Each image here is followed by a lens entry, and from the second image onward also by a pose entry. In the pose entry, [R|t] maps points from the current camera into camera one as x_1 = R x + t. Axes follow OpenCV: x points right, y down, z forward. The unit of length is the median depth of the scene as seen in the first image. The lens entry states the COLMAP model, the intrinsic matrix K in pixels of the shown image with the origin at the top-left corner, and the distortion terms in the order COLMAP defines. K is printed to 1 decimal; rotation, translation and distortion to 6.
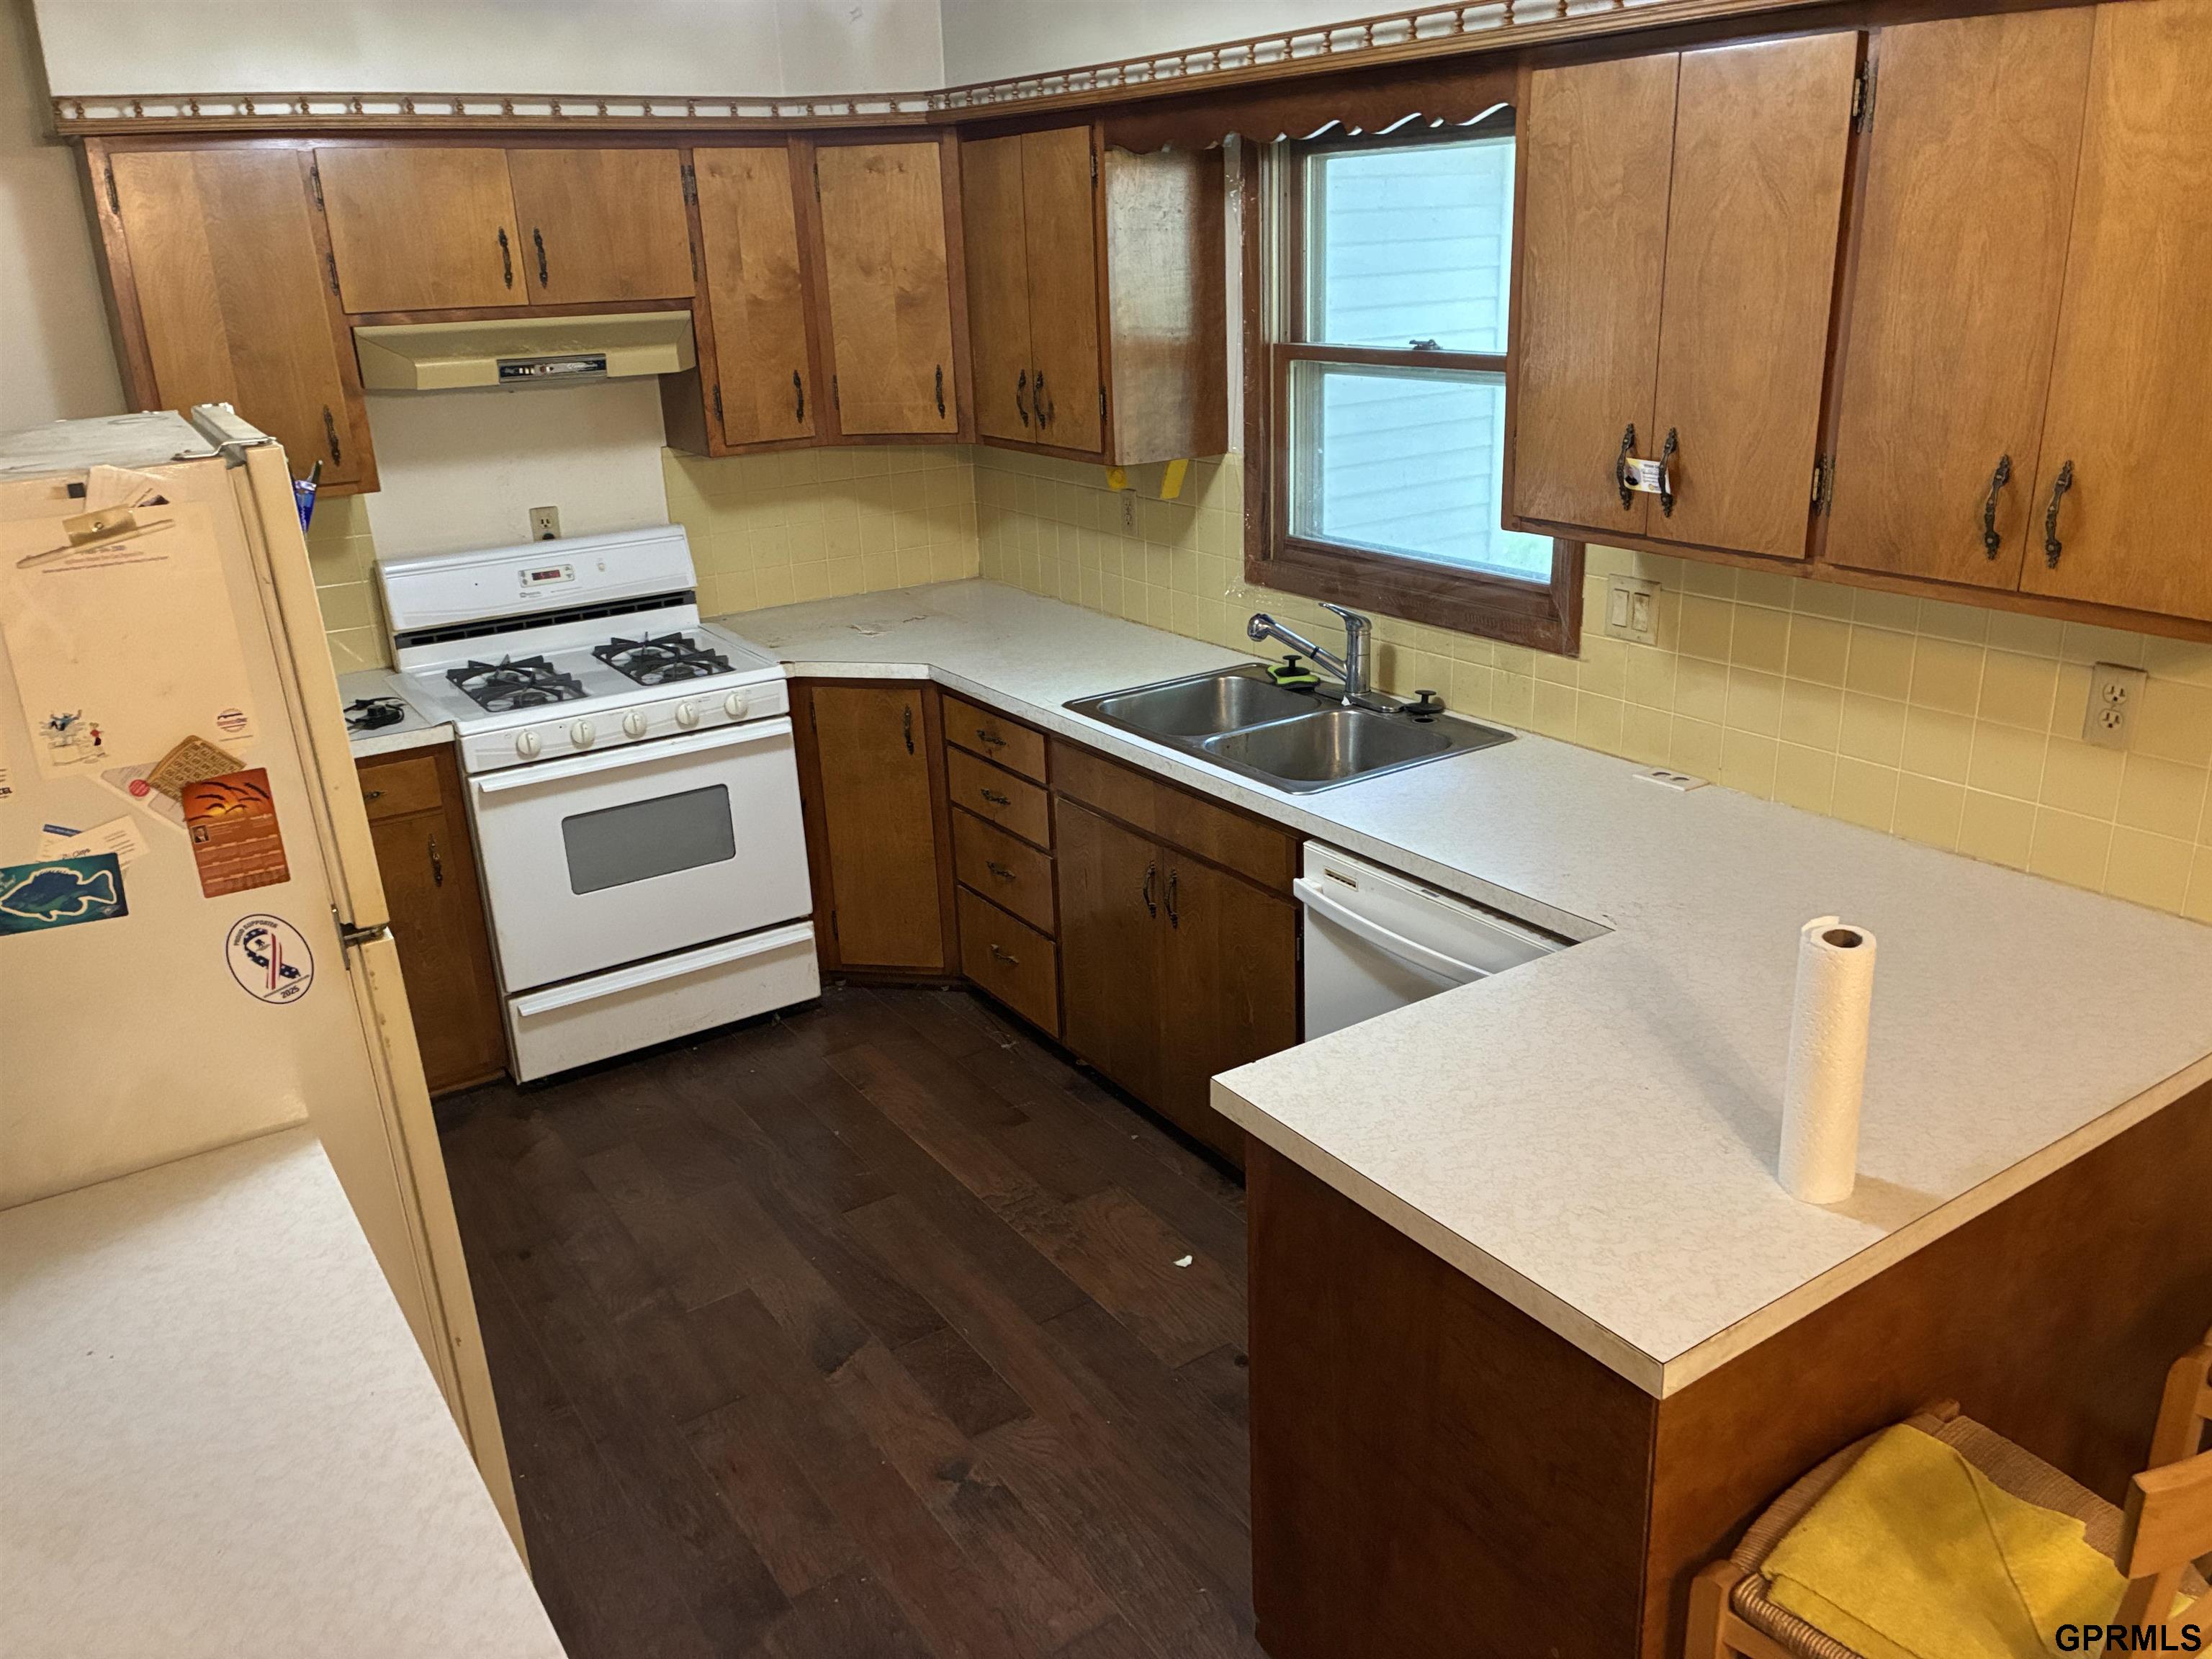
lens RADIAL K [[1687.1, 0, 1116.6], [0, 1687.1, 833.7], [0, 0, 1]] dist [0.012163, 0.001478]
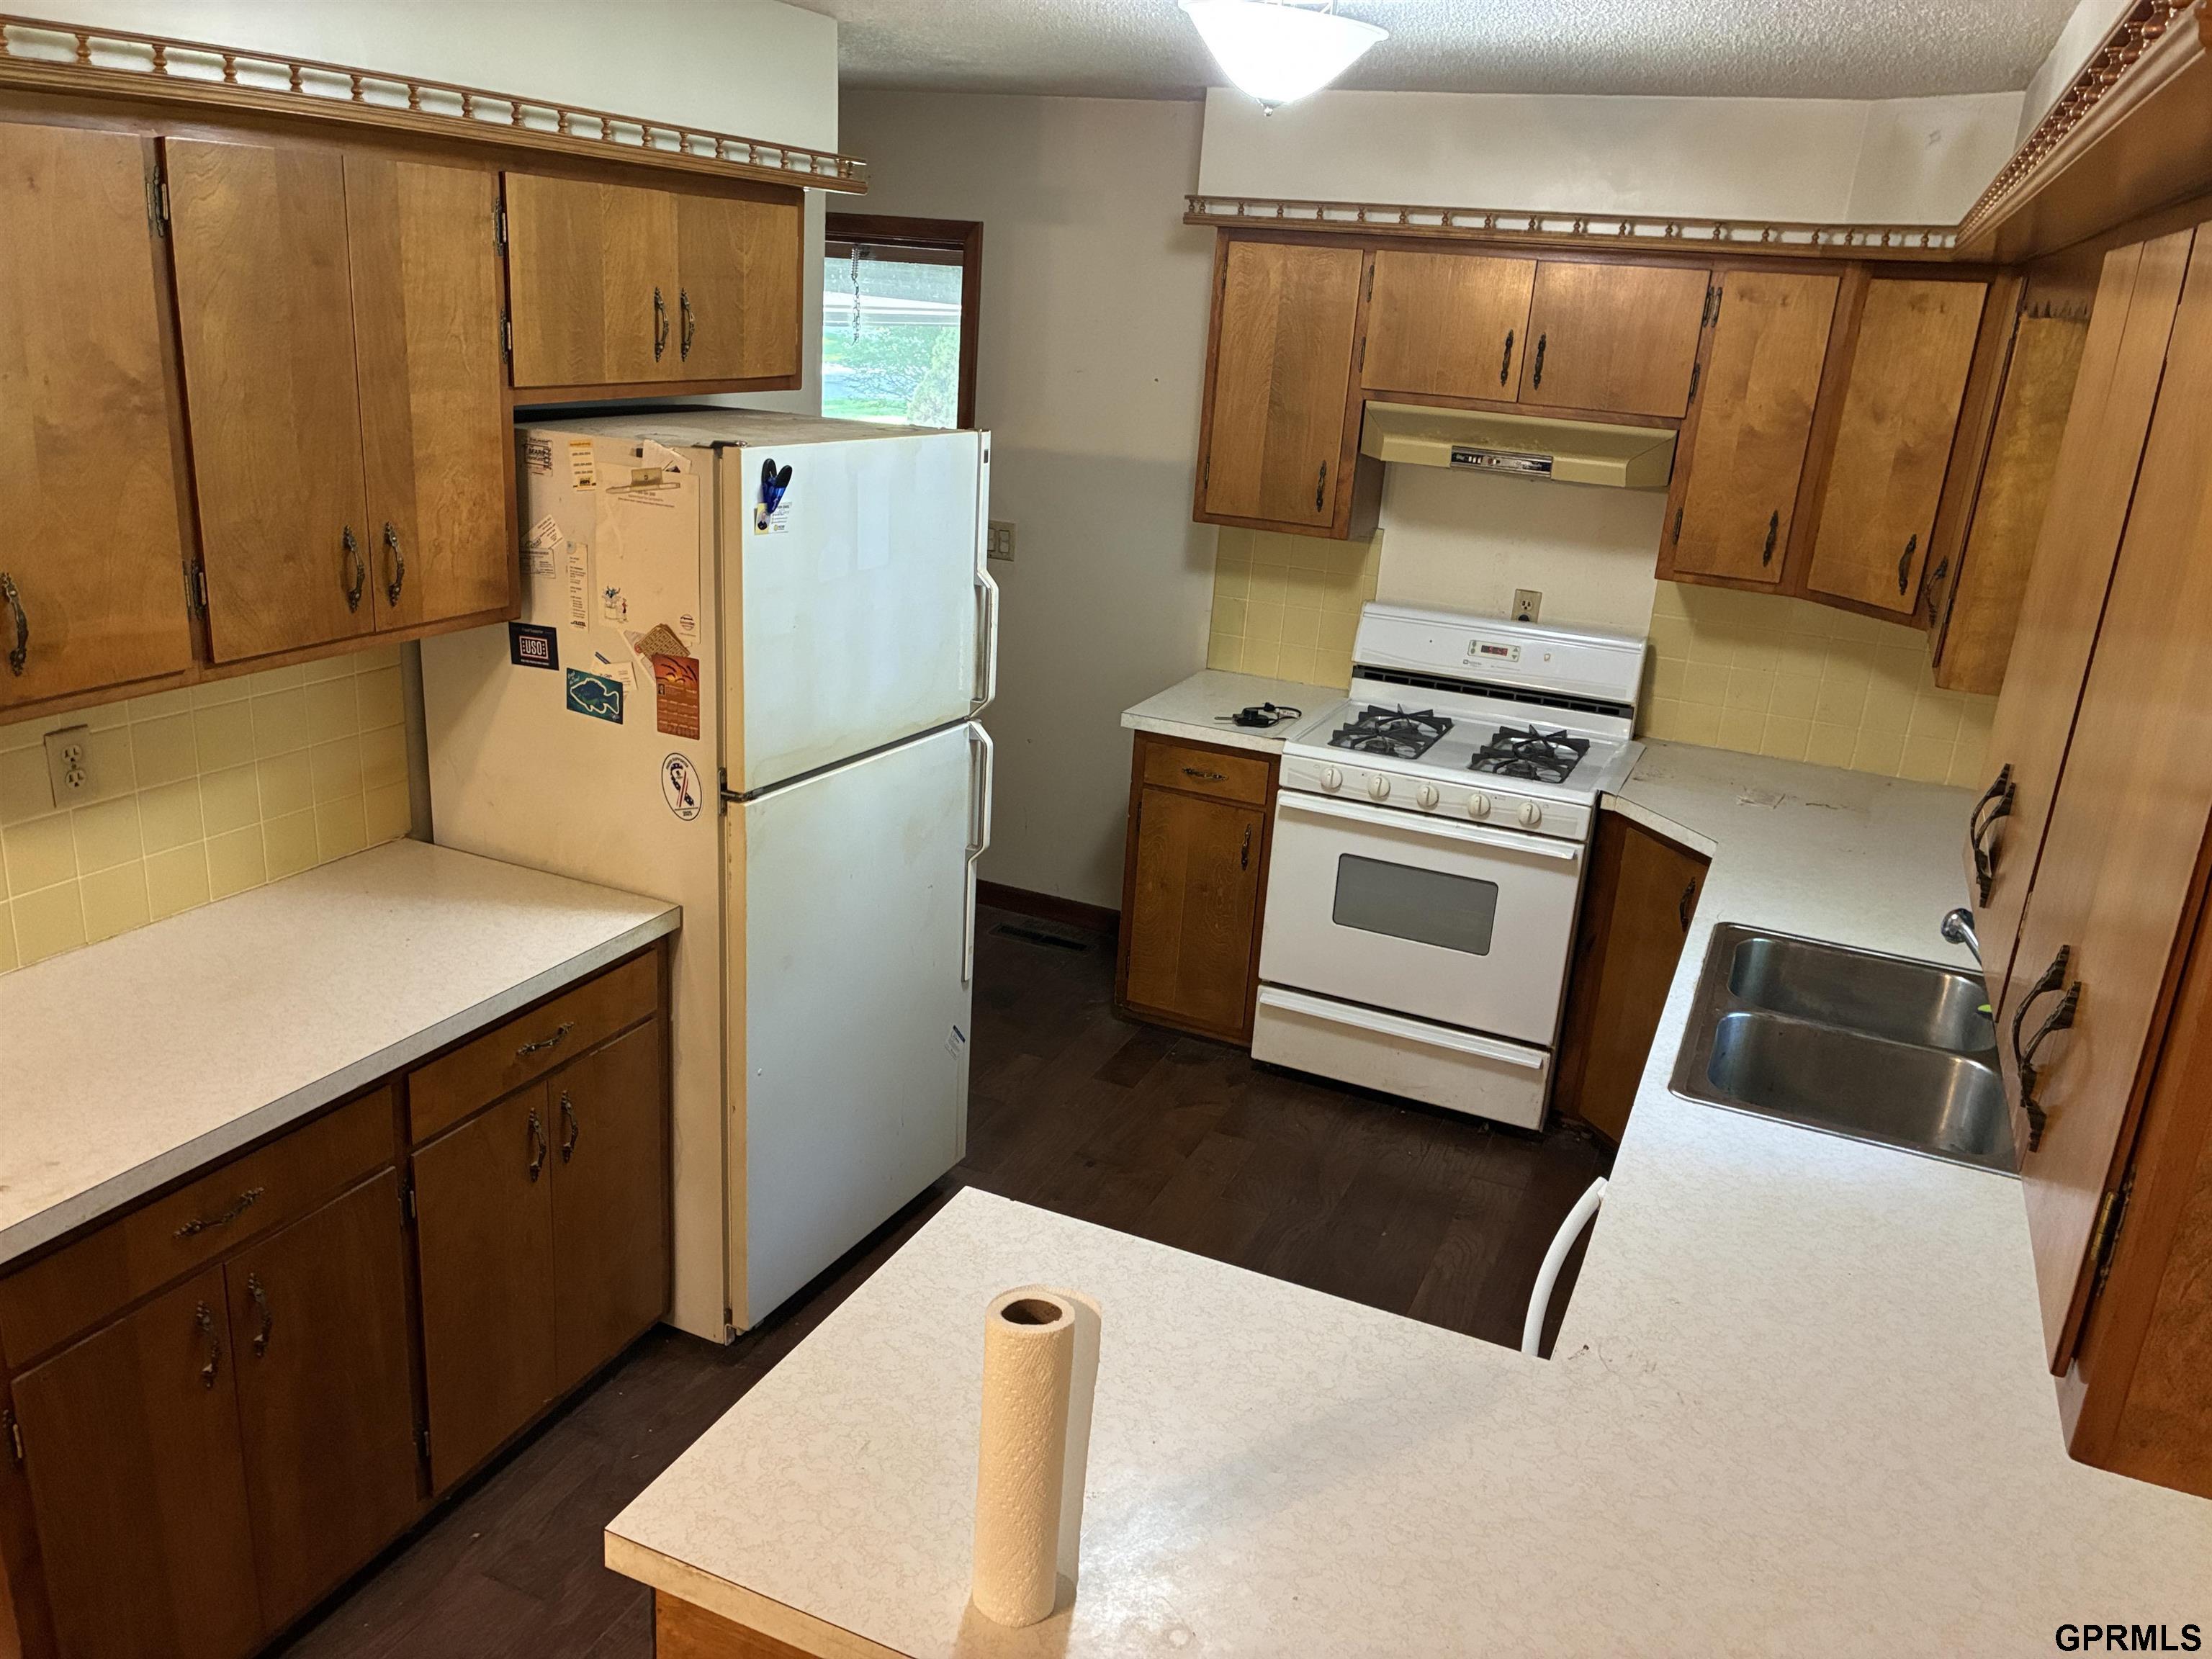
lens RADIAL K [[1686.5, 0, 1110.4], [0, 1686.5, 823.8], [0, 0, 1]] dist [0.055490, -0.050004]
pose [[0.528418, 0.330056, -0.782201, 0.435063], [-0.367953, 0.919343, 0.139353, -0.121154], [0.765105, 0.214177, 0.607242, 0.207660]]
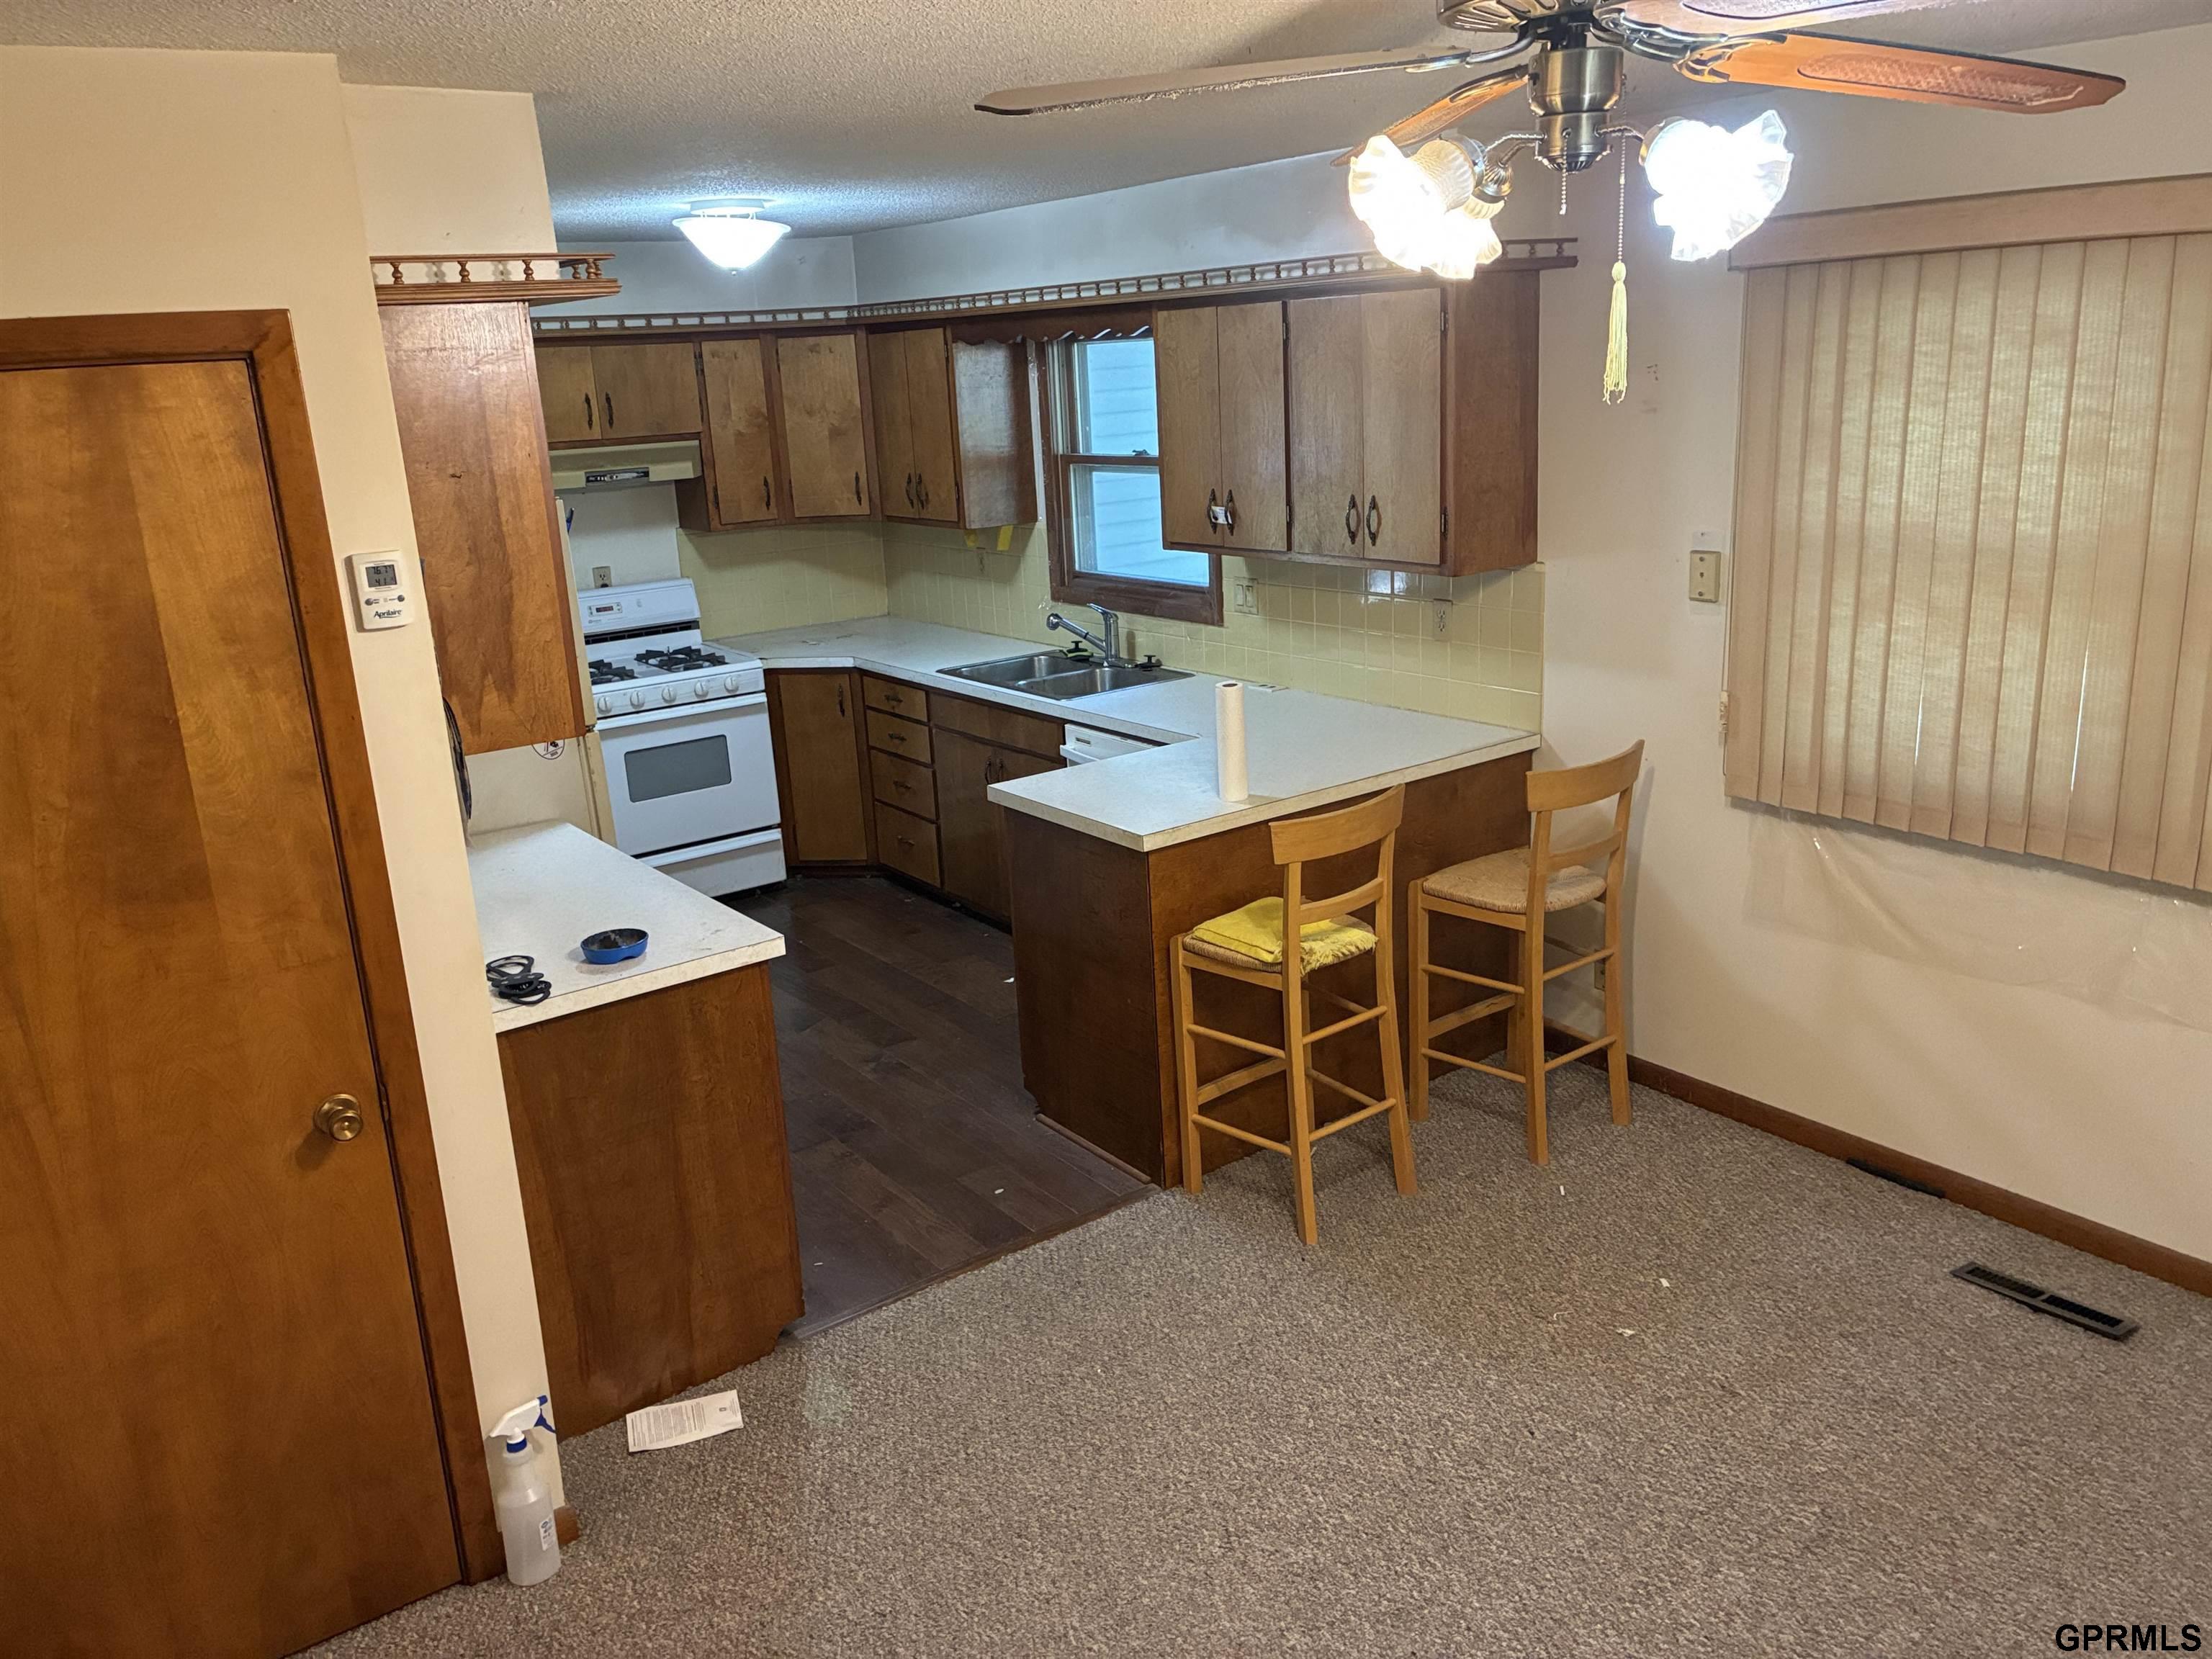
lens RADIAL K [[1705.7, 0, 1106.0], [0, 1705.7, 829.5], [0, 0, 1]] dist [0.105242, -0.477936]
pose [[0.999178, -0.024572, 0.032252, 0.071300], [0.026908, 0.996888, -0.074097, 0.191367], [-0.030331, 0.074904, 0.996729, -0.611598]]
